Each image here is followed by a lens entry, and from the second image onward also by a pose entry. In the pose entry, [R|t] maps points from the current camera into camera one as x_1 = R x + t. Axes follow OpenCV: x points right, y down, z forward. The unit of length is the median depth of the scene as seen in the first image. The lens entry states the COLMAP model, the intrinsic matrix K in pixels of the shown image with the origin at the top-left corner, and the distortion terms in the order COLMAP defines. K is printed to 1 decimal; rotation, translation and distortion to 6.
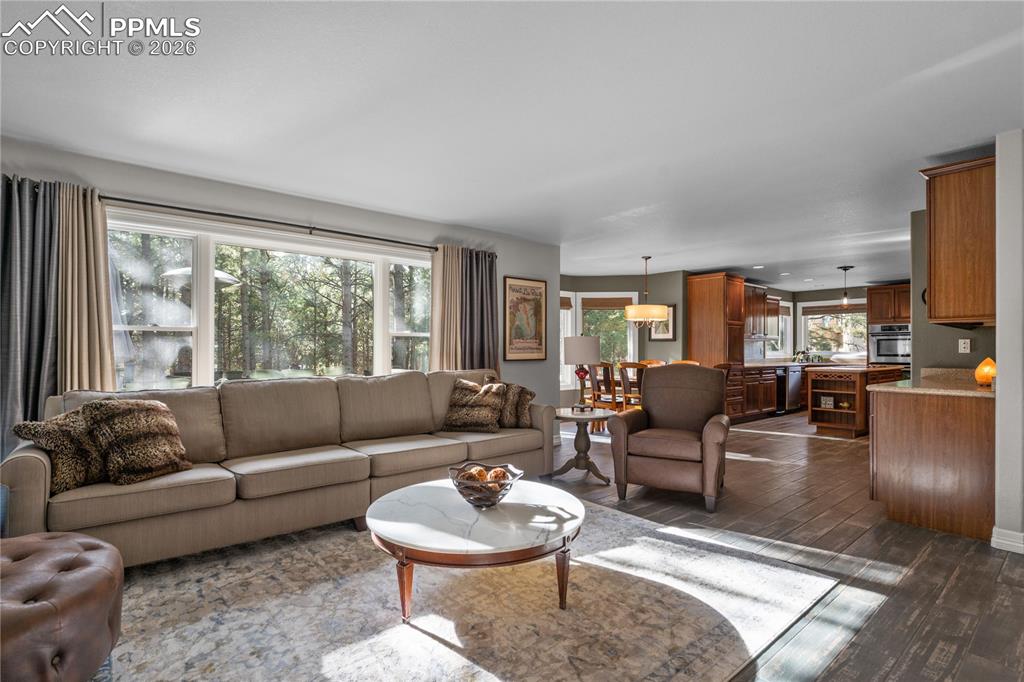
lens RADIAL K [[479.4, 0, 511.2], [0, 479.4, 348.0], [0, 0, 1]] dist [-0.010504, 0.000780]
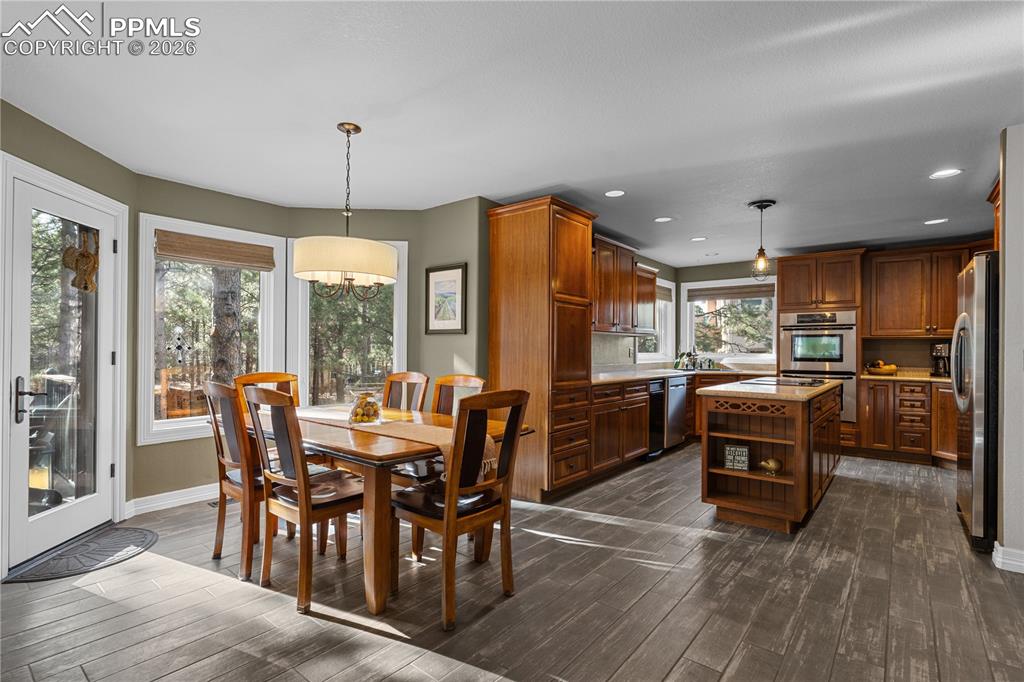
lens RADIAL K [[479.4, 0, 510.4], [0, 479.4, 345.0], [0, 0, 1]] dist [-0.010504, 0.000780]
pose [[0.980117, 0.004898, 0.198360, 0.263355], [-0.004350, 0.999985, -0.003202, -0.001260], [-0.198373, 0.002276, 0.980124, 0.443008]]
